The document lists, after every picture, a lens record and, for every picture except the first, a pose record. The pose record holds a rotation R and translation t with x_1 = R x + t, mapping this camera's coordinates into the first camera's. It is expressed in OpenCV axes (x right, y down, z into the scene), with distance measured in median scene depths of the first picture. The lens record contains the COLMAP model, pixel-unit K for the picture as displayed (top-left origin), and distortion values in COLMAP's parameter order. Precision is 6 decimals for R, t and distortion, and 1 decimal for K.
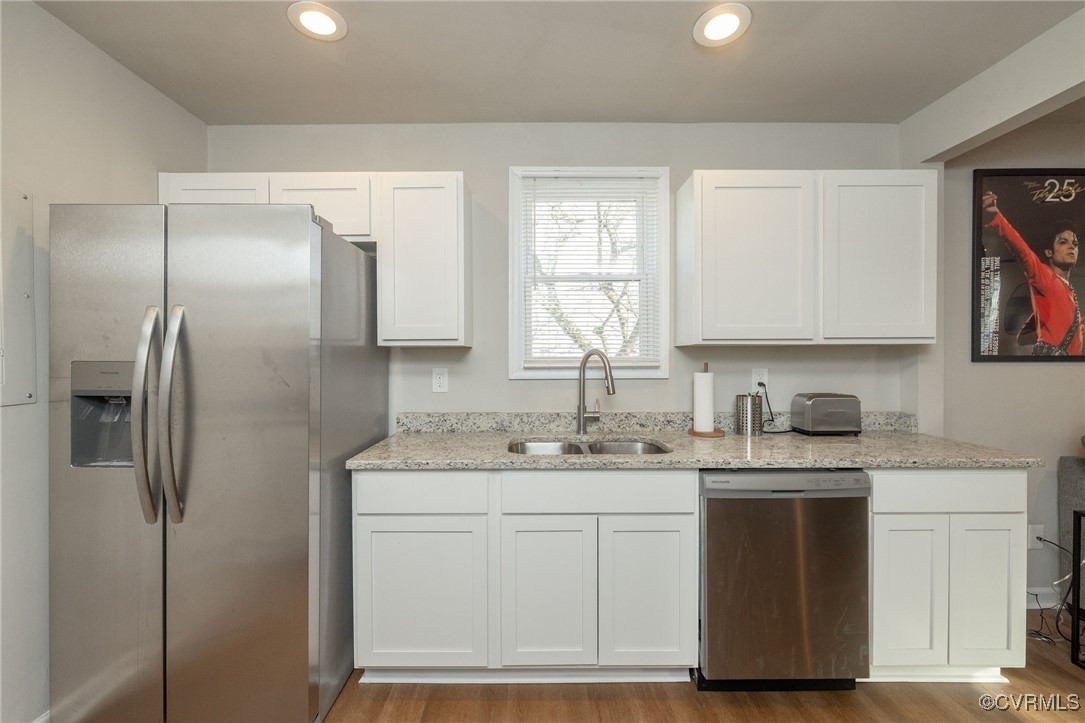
lens RADIAL K [[464.2, 0, 535.8], [0, 464.2, 359.2], [0, 0, 1]] dist [-0.002102, 0.001085]
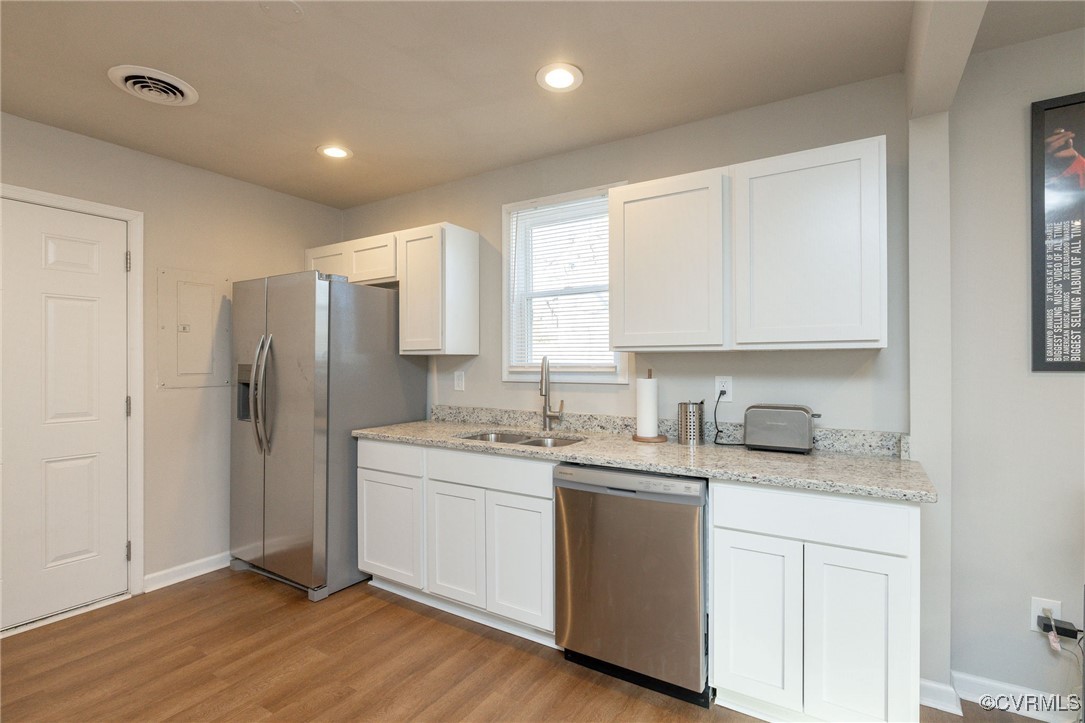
lens RADIAL K [[506.7, 0, 536.4], [0, 506.7, 360.1], [0, 0, 1]] dist [-0.005455, -0.001062]
pose [[0.846701, -0.000959, -0.532067, 0.740690], [-0.004136, 0.999956, -0.008384, -0.001327], [0.532052, 0.009300, 0.846661, -0.066970]]
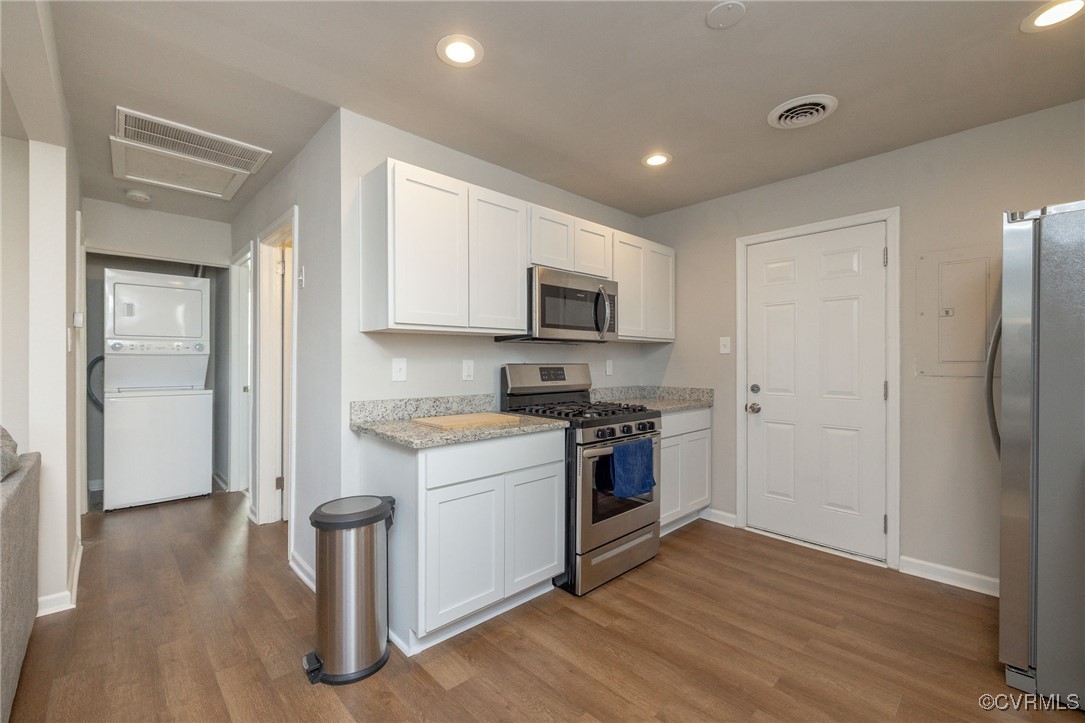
lens RADIAL K [[464.2, 0, 536.9], [0, 464.2, 360.9], [0, 0, 1]] dist [-0.002102, 0.001085]
pose [[-0.723002, -0.002255, -0.690842, 0.756021], [-0.006148, 0.999976, 0.003171, 0.028346], [0.690818, 0.006540, -0.722999, 0.689206]]
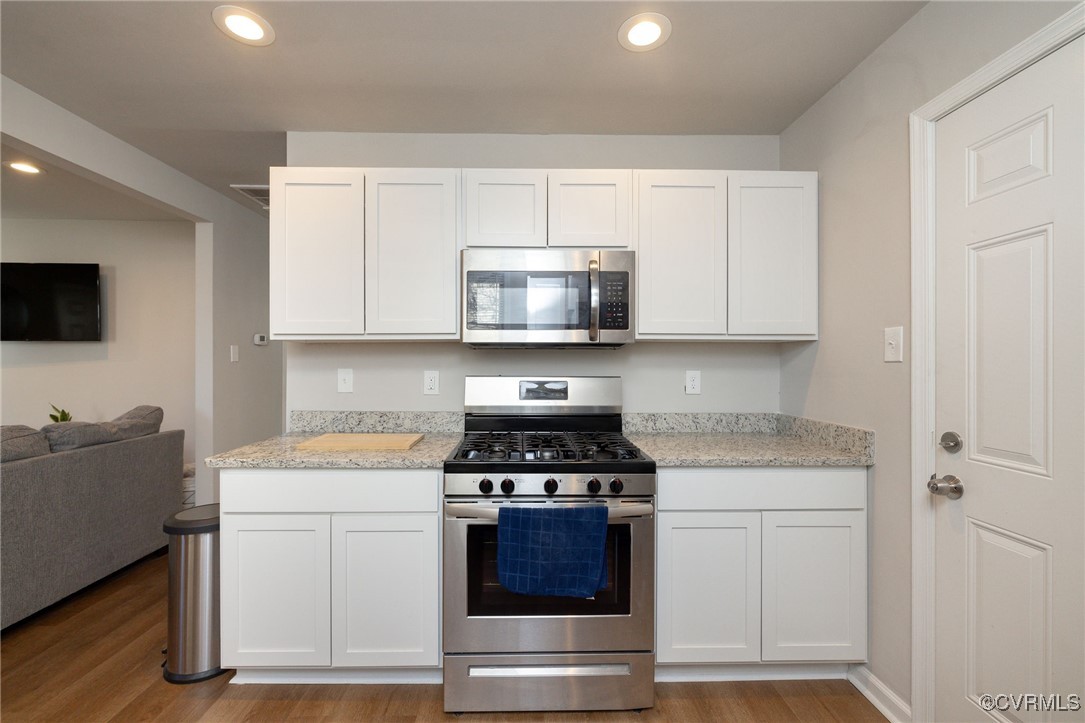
lens RADIAL K [[464.2, 0, 536.5], [0, 464.2, 360.0], [0, 0, 1]] dist [-0.002102, 0.001085]
pose [[-0.999872, -0.004291, -0.015397, -0.173113], [-0.004320, 0.999989, 0.001828, 0.004195], [0.015389, 0.001894, -0.999880, 0.737218]]
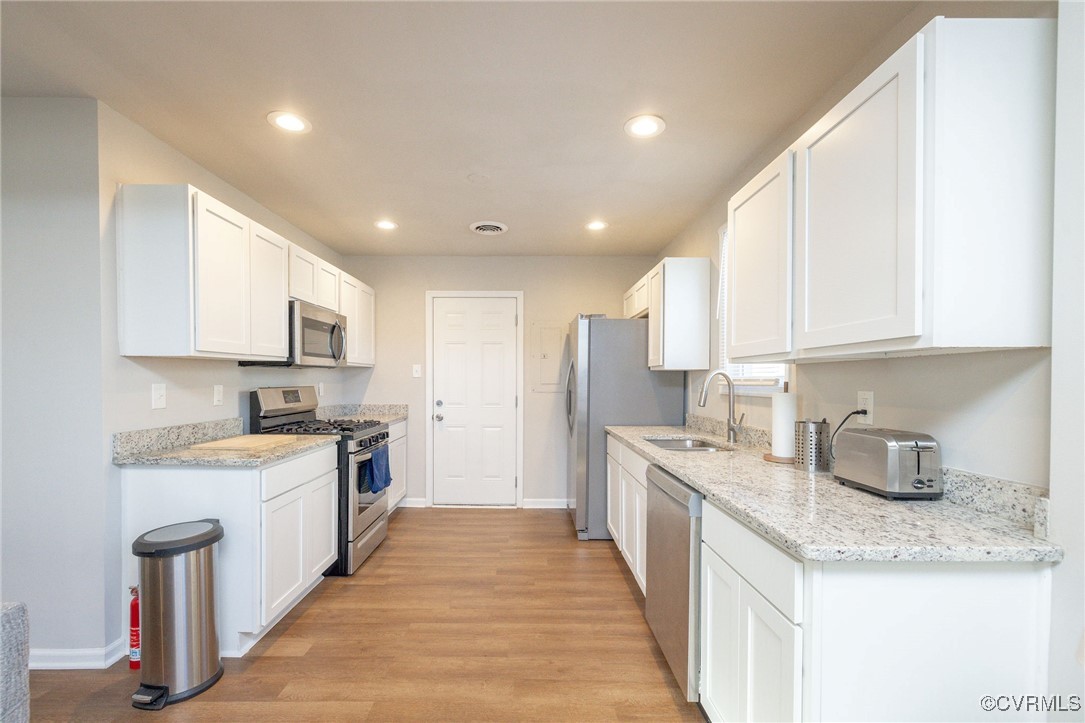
lens RADIAL K [[464.2, 0, 533.0], [0, 464.2, 386.7], [0, 0, 1]] dist [-0.002102, 0.001085]
pose [[0.010197, 0.015977, -0.999820, 1.261702], [-0.011084, 0.999813, 0.015863, 0.008084], [0.999887, 0.010920, 0.010372, 0.493466]]
